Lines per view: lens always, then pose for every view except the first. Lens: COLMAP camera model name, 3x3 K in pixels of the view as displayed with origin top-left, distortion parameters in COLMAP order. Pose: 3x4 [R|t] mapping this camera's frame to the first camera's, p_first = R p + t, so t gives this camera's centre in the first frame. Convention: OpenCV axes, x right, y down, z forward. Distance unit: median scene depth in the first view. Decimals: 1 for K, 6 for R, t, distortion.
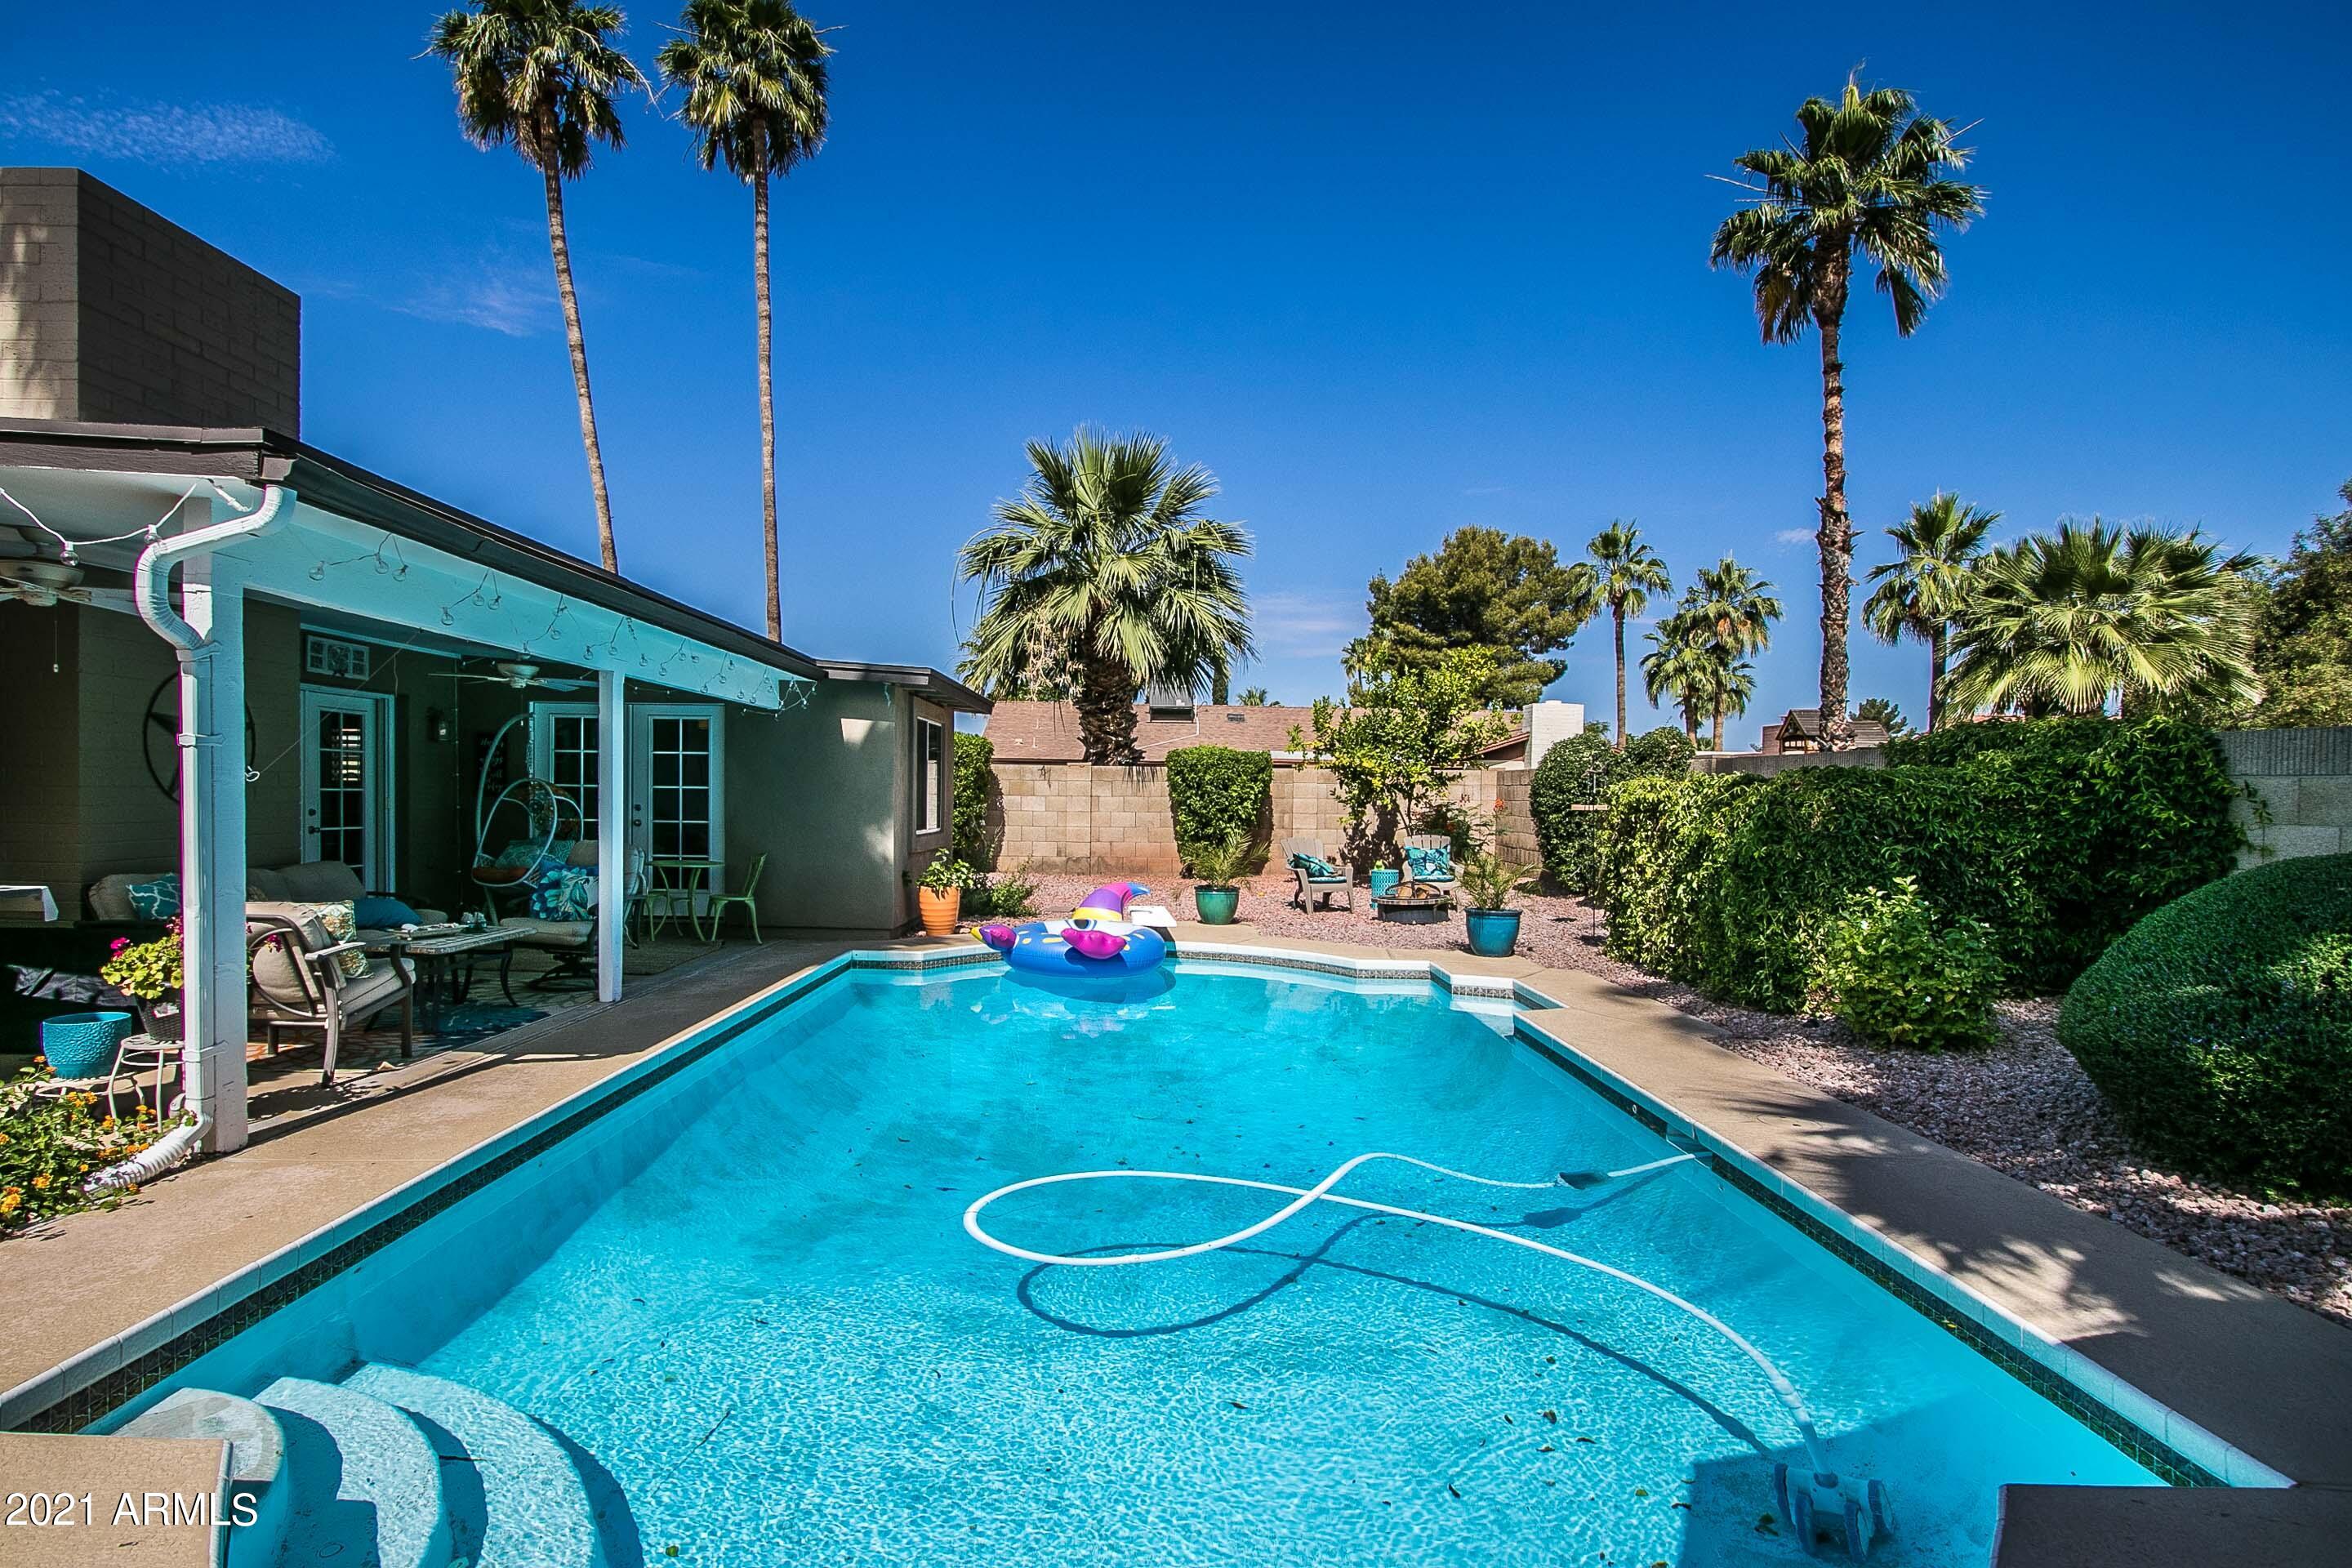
lens RADIAL K [[1210.0, 0, 1175.8], [0, 1210.0, 819.2], [0, 0, 1]] dist [-0.002342, -0.000788]
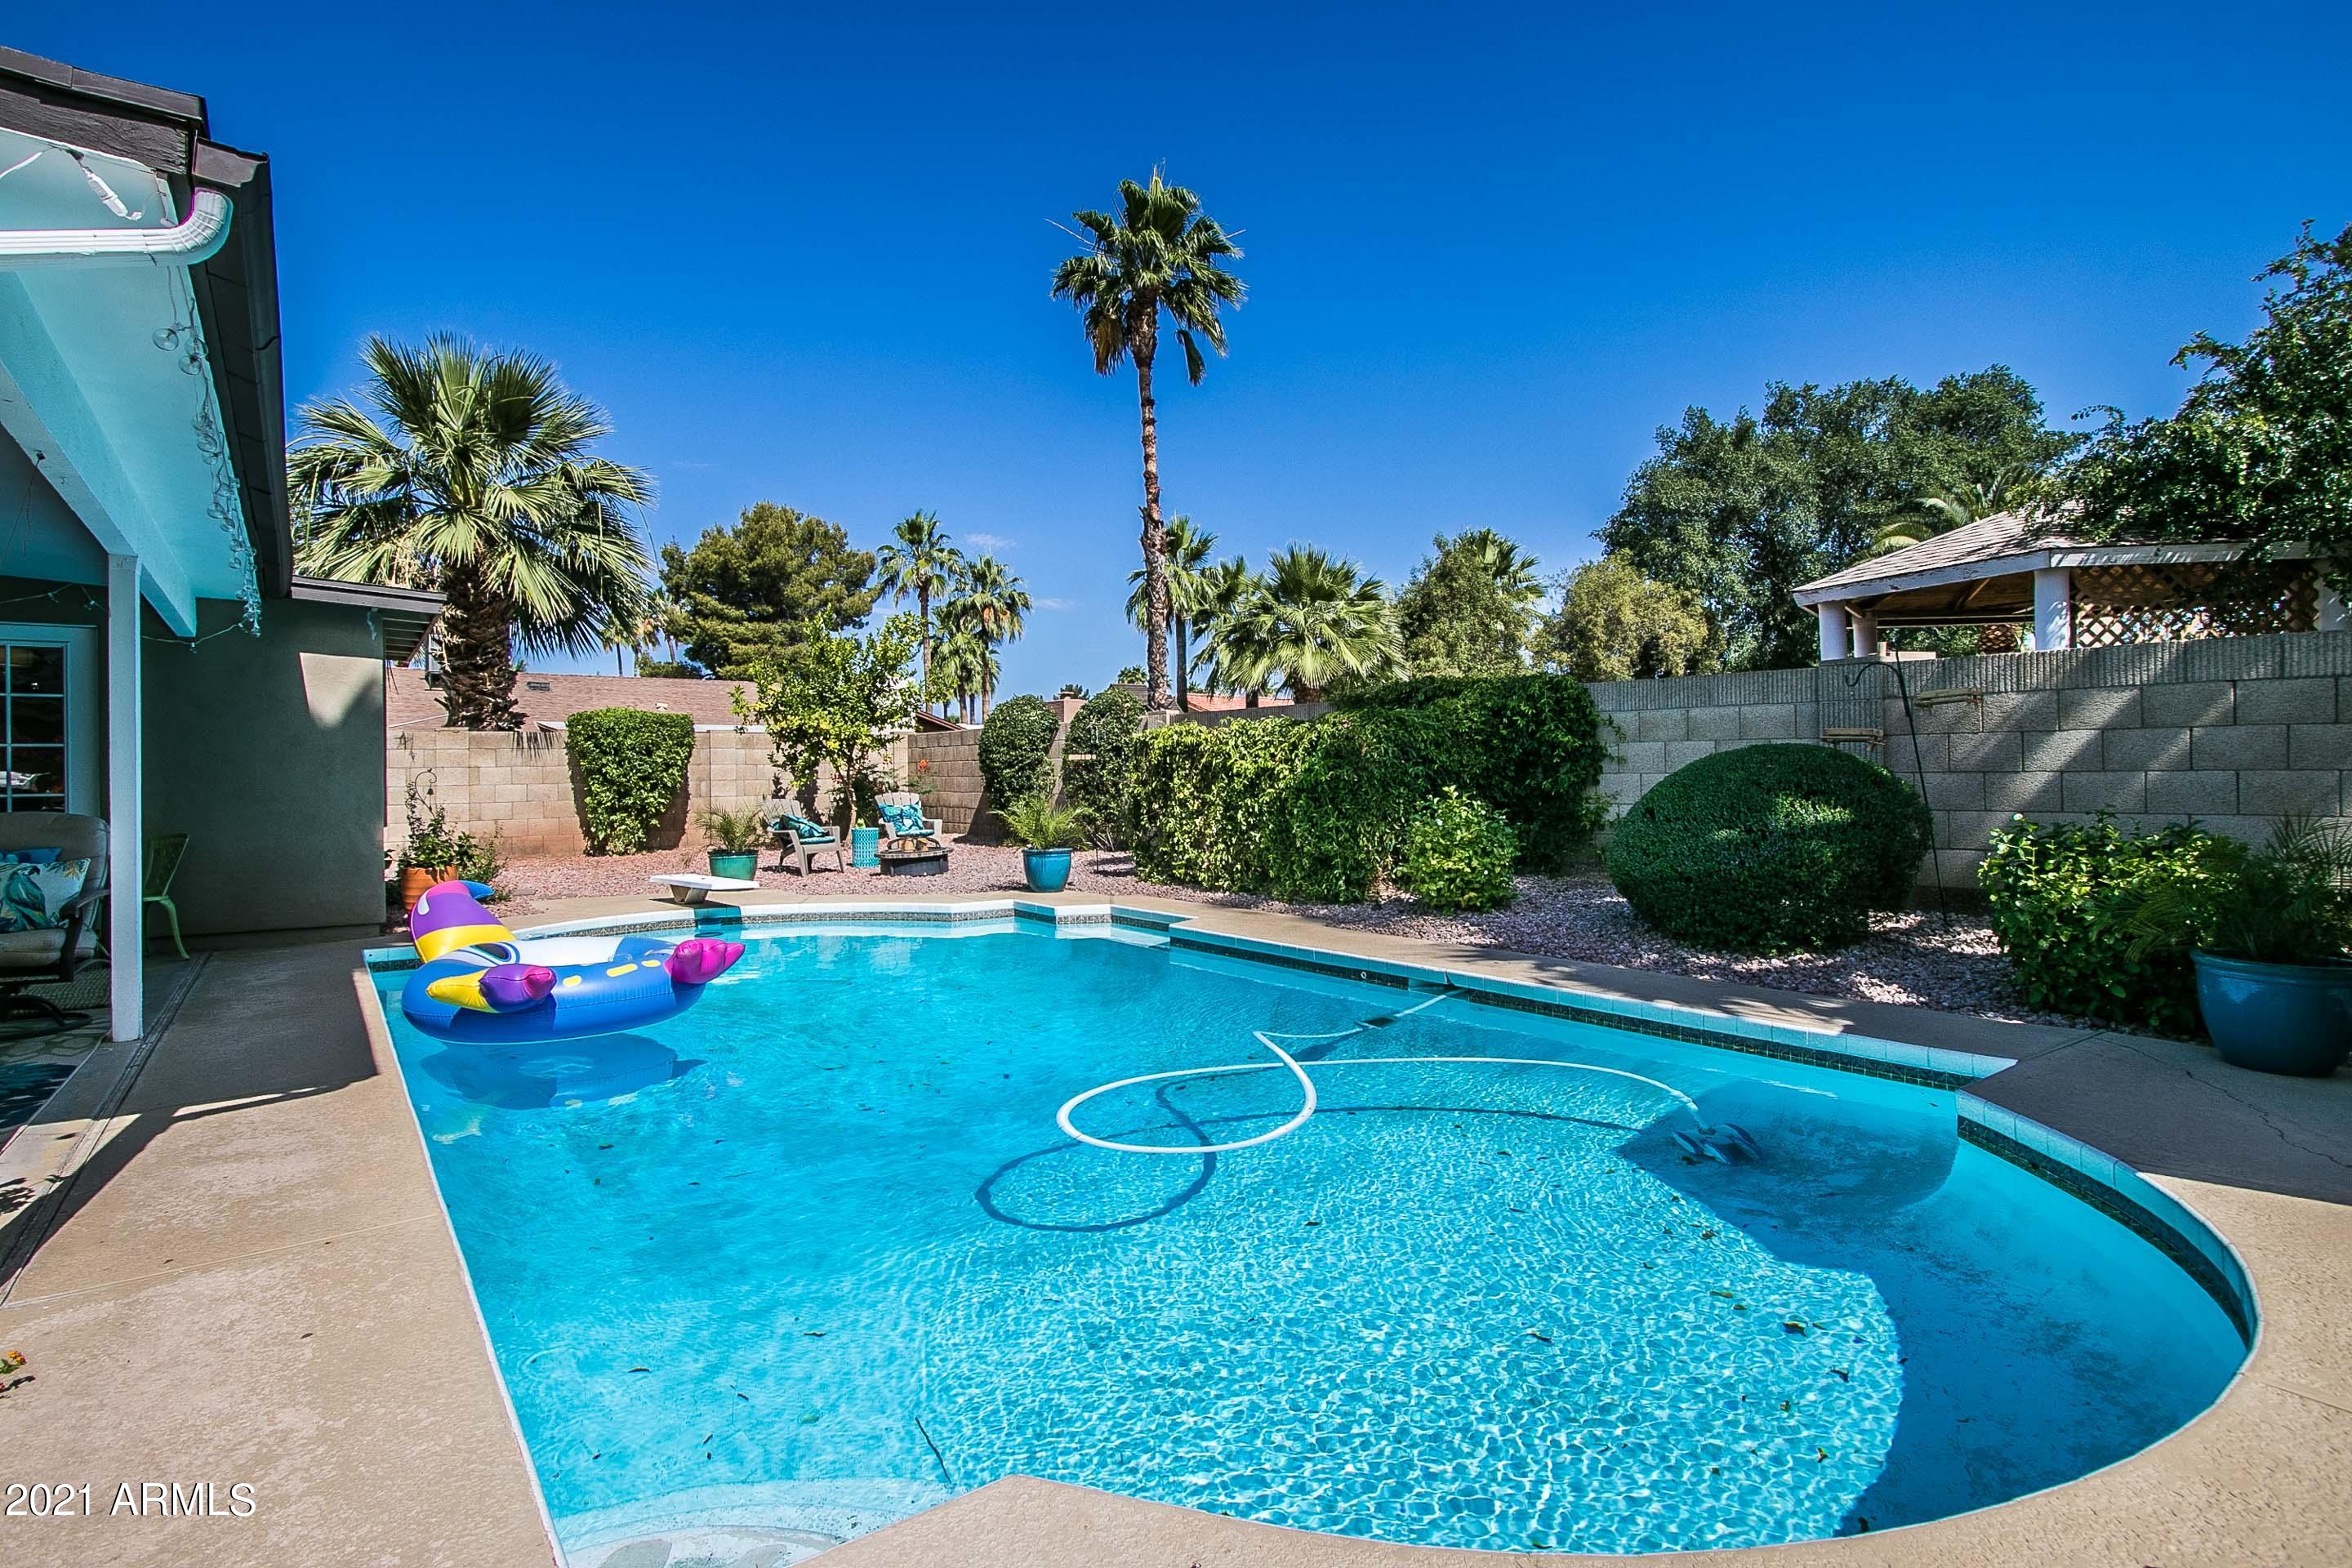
lens RADIAL K [[1174.0, 0, 1176.0], [0, 1174.0, 784.0], [0, 0, 1]] dist [-0.025093, 0.000466]
pose [[0.801862, -0.032003, 0.596652, -0.152609], [0.039588, 0.999216, 0.000392, 0.011622], [-0.596197, 0.023307, 0.802500, 0.047795]]
